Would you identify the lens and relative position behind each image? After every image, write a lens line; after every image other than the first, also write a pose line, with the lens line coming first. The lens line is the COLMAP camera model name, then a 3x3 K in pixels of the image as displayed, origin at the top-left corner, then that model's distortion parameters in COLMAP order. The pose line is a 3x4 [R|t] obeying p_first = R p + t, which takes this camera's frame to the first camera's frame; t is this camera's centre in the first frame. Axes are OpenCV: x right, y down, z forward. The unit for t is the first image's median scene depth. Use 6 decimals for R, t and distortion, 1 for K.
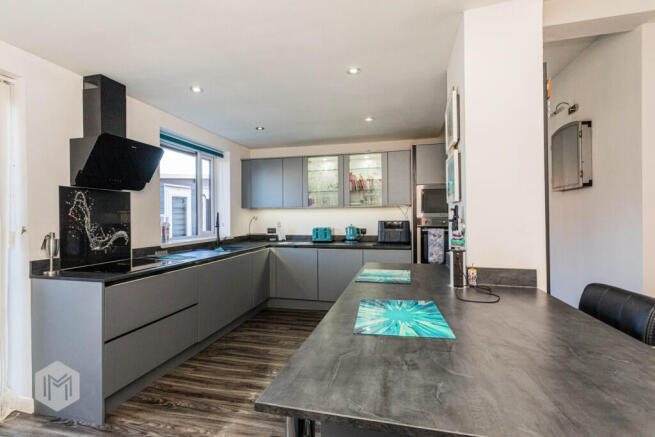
lens RADIAL K [[314.0, 0, 327.5], [0, 314.0, 218.5], [0, 0, 1]] dist [-0.000037, -0.000062]
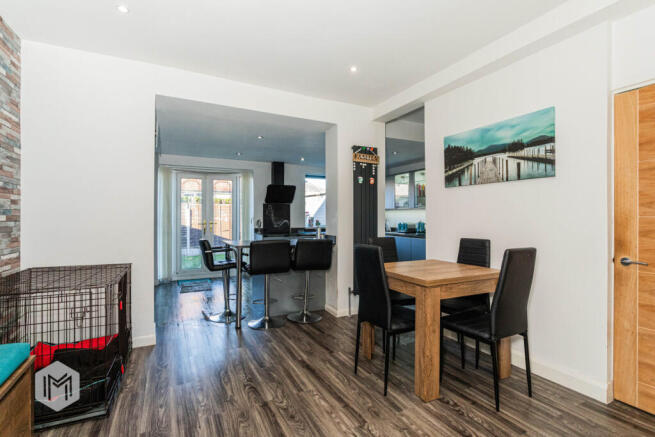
lens RADIAL K [[321.4, 0, 327.5], [0, 321.4, 218.5], [0, 0, 1]] dist [-0.027277, 0.000101]
pose [[0.643918, 0.011801, -0.765003, 0.930208], [-0.010144, 0.999925, 0.006887, 0.003347], [0.765027, 0.003326, 0.643989, -0.236897]]
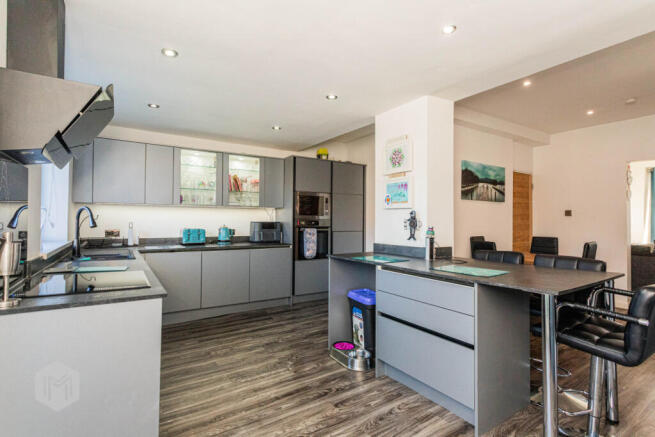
lens RADIAL K [[325.3, 0, 327.5], [0, 325.3, 218.5], [0, 0, 1]] dist [0.000019, -0.000244]
pose [[0.675941, 0.015284, 0.736797, -0.463704], [-0.008659, 0.999881, -0.012798, 0.008881], [-0.736905, 0.002271, 0.675993, 0.087764]]
